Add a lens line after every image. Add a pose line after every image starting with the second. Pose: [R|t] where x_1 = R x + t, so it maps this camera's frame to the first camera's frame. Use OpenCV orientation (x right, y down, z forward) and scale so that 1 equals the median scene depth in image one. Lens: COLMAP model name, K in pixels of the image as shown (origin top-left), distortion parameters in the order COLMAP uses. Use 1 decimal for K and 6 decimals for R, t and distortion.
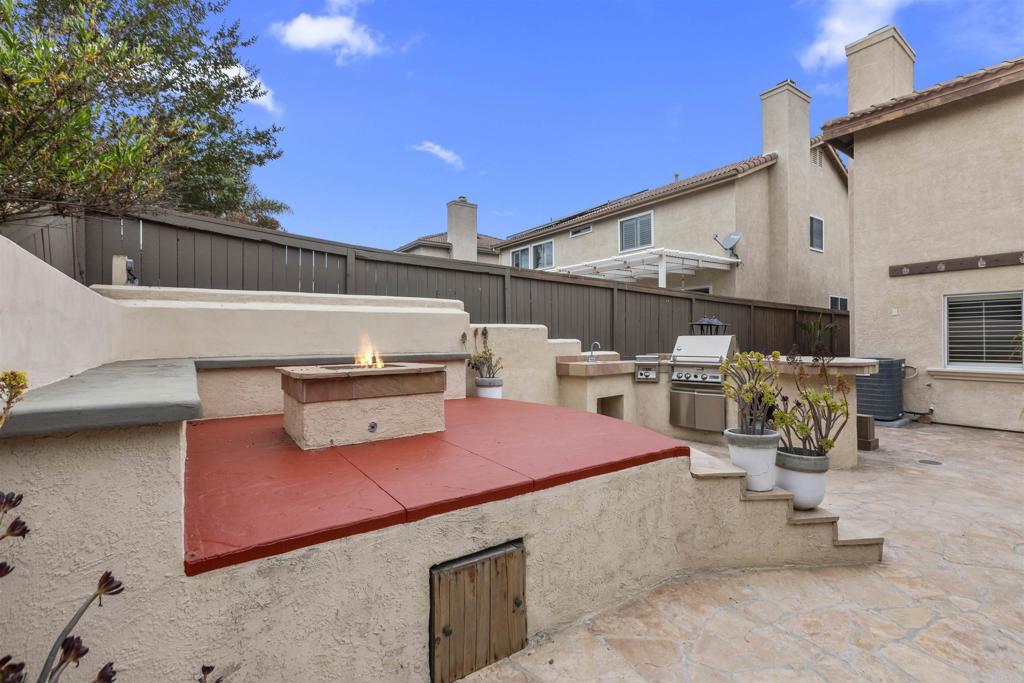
lens RADIAL K [[463.5, 0, 519.8], [0, 463.5, 339.4], [0, 0, 1]] dist [0.001883, 0.000158]
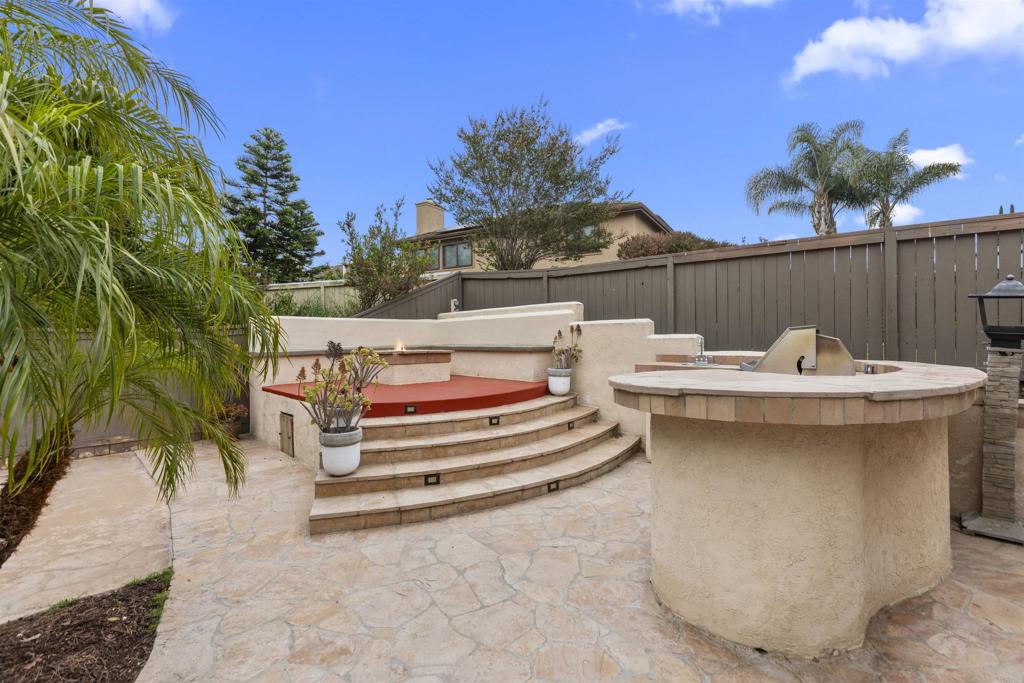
lens RADIAL K [[463.5, 0, 514.2], [0, 463.5, 337.5], [0, 0, 1]] dist [0.001883, 0.000158]
pose [[0.139685, 0.005195, -0.990182, 0.676893], [0.009143, 0.999937, 0.006536, -0.002299], [0.990154, -0.009966, 0.139629, 0.461629]]
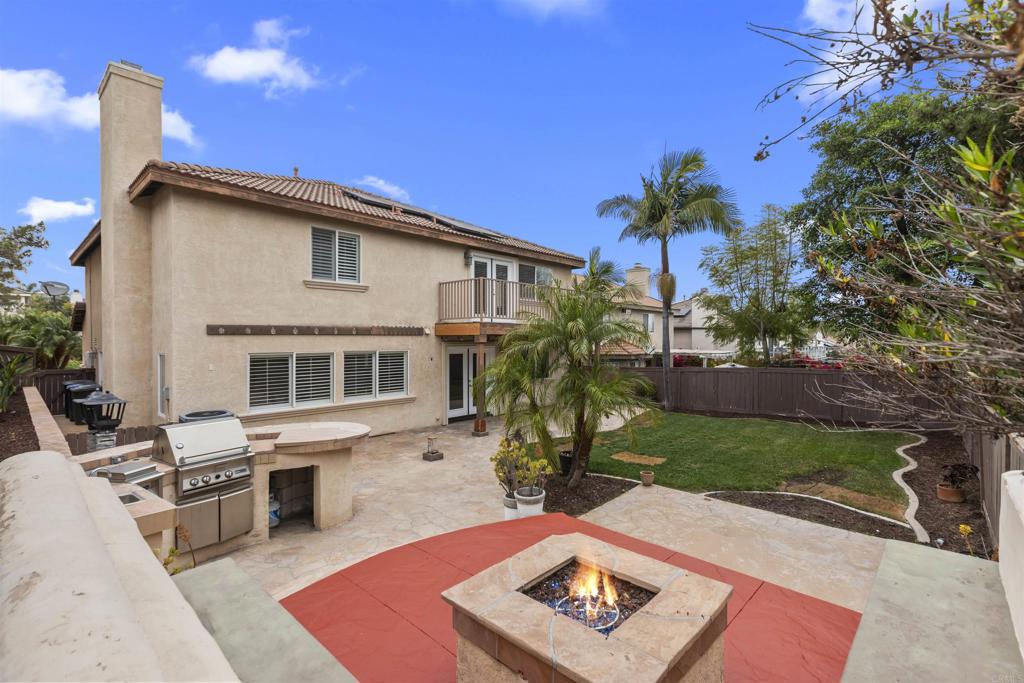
lens RADIAL K [[463.5, 0, 518.9], [0, 463.5, 341.5], [0, 0, 1]] dist [0.001883, 0.000158]
pose [[-0.196048, -0.003359, 0.980588, -0.380806], [-0.004978, 0.999985, 0.002430, -0.118563], [-0.980582, -0.004405, -0.196062, 0.476978]]
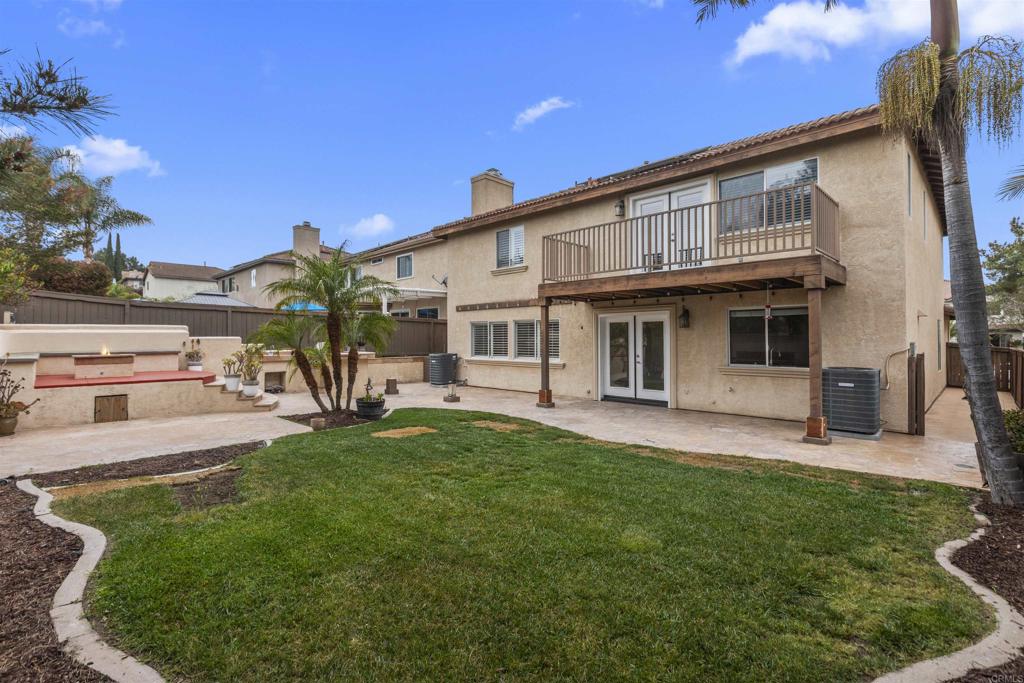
lens RADIAL K [[463.5, 0, 511.9], [0, 463.5, 342.7], [0, 0, 1]] dist [0.001883, 0.000158]
pose [[0.987771, 0.003666, 0.155870, 0.689989], [-0.005671, 0.999907, 0.012419, -0.027881], [-0.155810, -0.013151, 0.987699, -0.912017]]
